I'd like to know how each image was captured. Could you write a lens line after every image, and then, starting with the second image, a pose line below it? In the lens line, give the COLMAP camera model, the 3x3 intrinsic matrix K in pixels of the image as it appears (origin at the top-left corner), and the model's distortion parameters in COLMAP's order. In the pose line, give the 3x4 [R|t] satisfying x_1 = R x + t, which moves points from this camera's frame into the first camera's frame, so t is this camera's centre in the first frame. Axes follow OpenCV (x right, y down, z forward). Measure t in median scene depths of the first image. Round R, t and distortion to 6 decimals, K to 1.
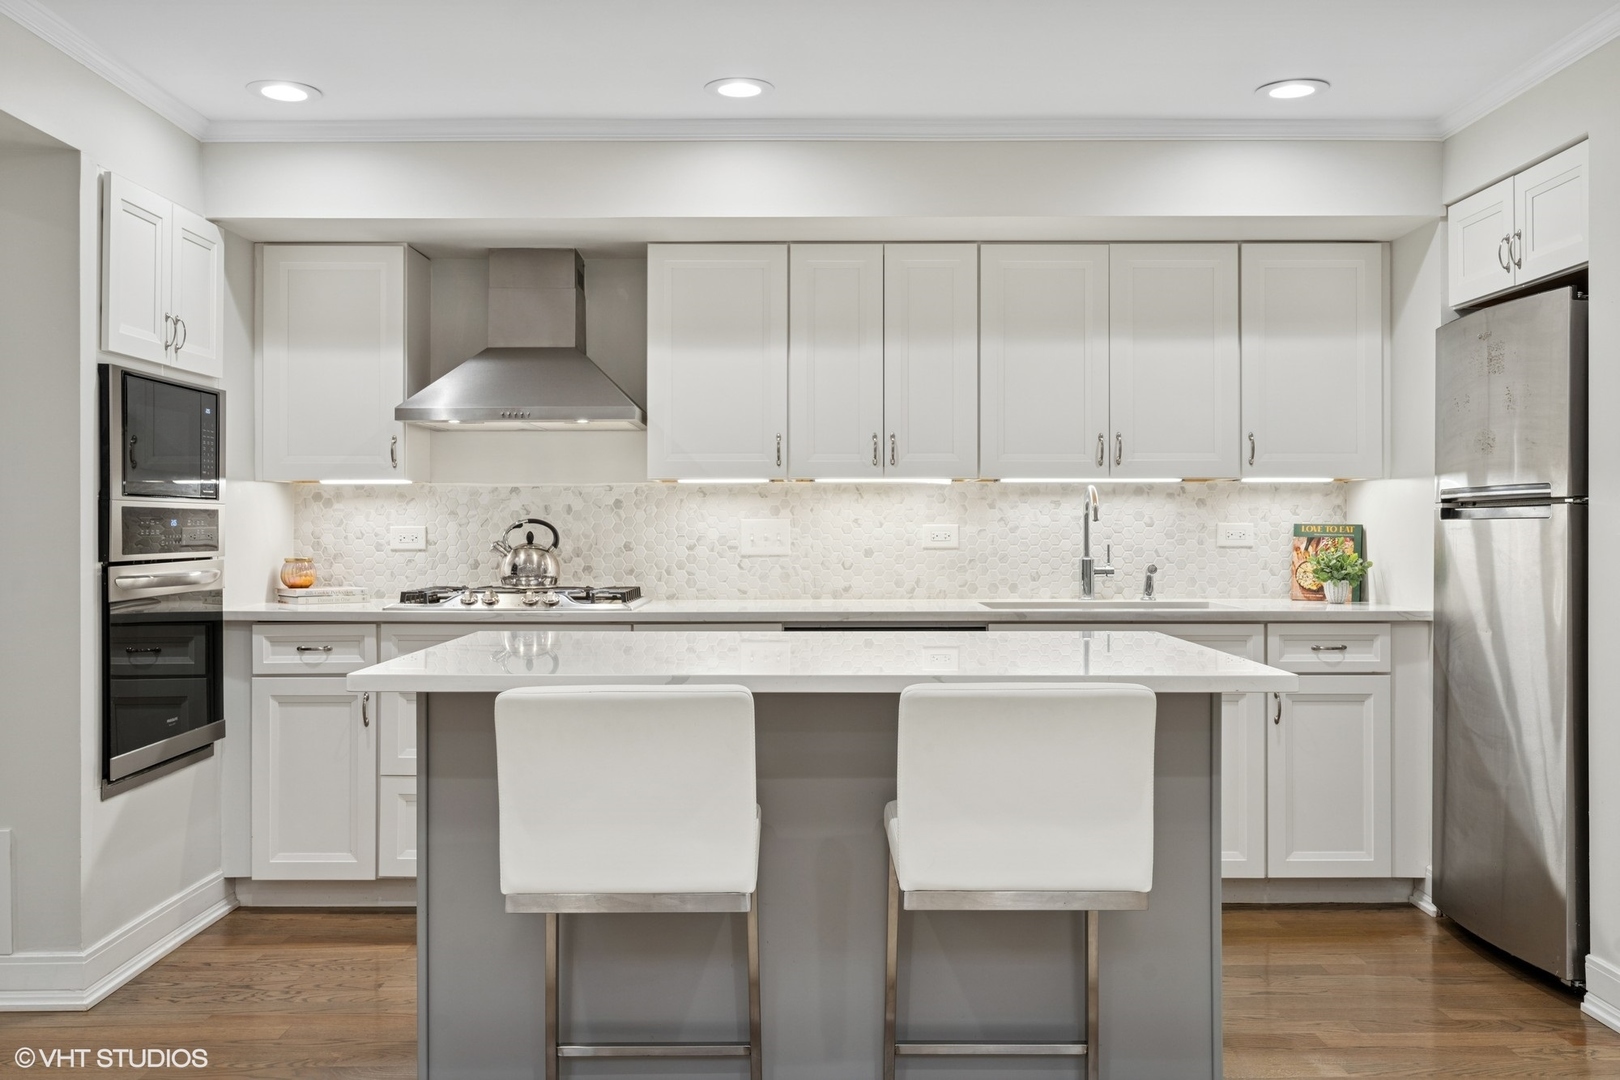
lens RADIAL K [[1404.9, 0, 809.5], [0, 1404.9, 534.6], [0, 0, 1]] dist [0.004535, 0.001774]
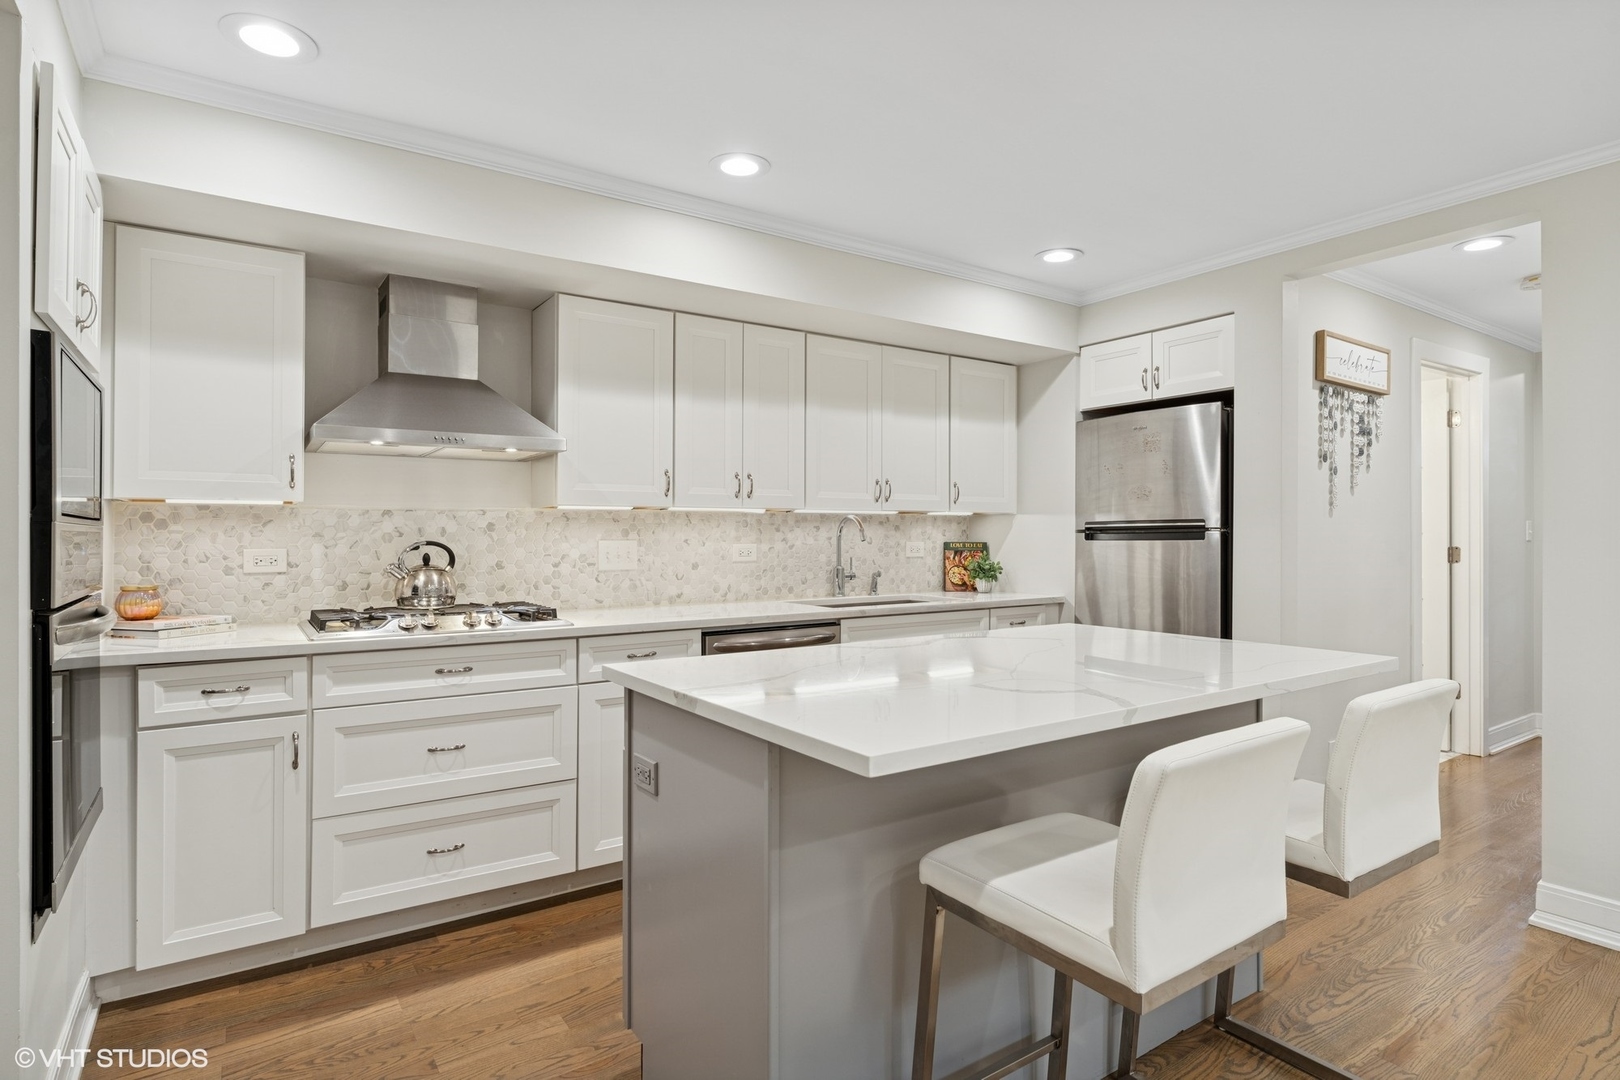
lens RADIAL K [[857.7, 0, 812.6], [0, 857.7, 538.9], [0, 0, 1]] dist [0.001365, -0.000730]
pose [[0.829660, -0.002509, 0.558264, -0.307004], [0.004162, 0.999990, -0.001691, -0.010217], [-0.558254, 0.003727, 0.829662, 0.305638]]
